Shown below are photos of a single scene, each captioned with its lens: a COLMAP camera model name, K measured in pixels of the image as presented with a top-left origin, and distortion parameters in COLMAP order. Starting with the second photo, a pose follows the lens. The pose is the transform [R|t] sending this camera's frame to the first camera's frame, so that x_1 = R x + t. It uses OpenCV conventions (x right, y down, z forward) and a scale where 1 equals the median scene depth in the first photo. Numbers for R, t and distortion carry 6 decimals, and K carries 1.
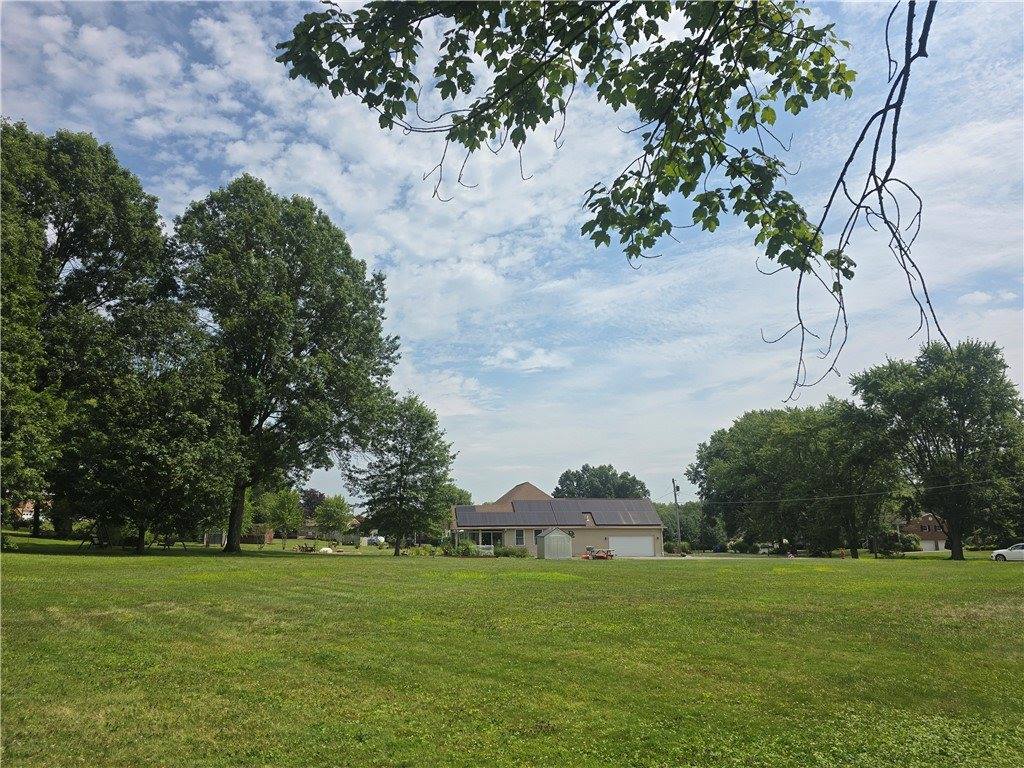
lens RADIAL K [[677.6, 0, 512.0], [0, 677.6, 384.0], [0, 0, 1]] dist [0.072415, -0.068762]
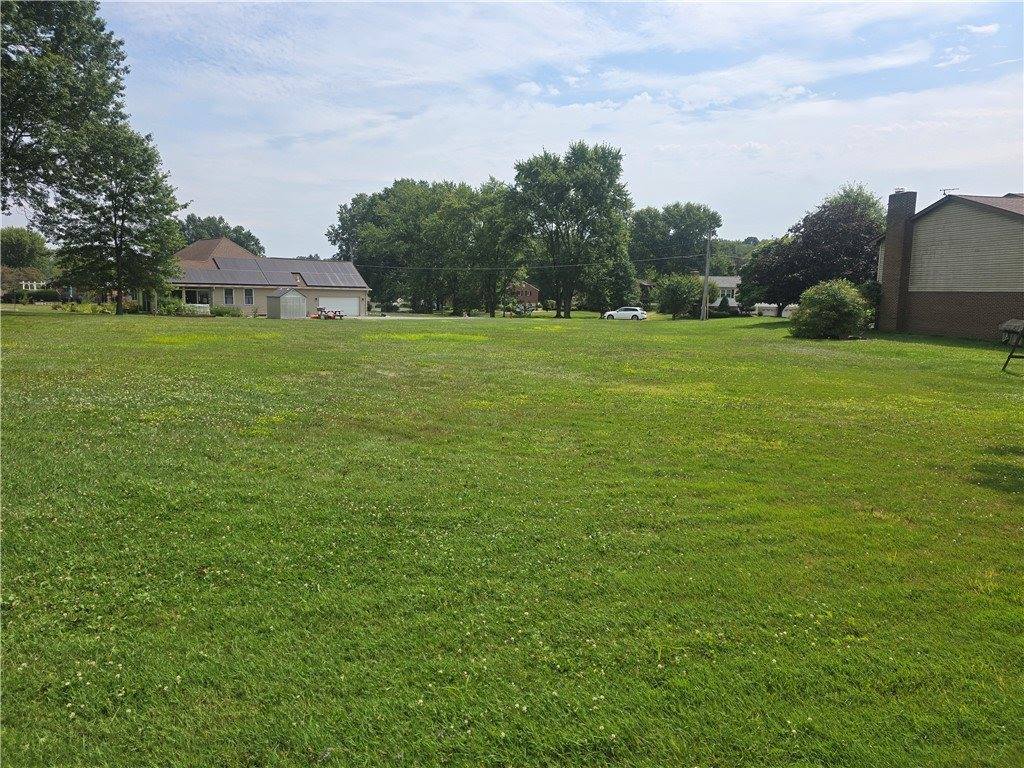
lens RADIAL K [[677.6, 0, 512.0], [0, 677.6, 384.0], [0, 0, 1]] dist [0.072415, -0.068762]
pose [[0.823948, -0.052379, 0.564240, -0.171331], [-0.144451, 0.943410, 0.298516, -0.000479], [-0.547945, -0.327467, 0.769754, 0.009199]]
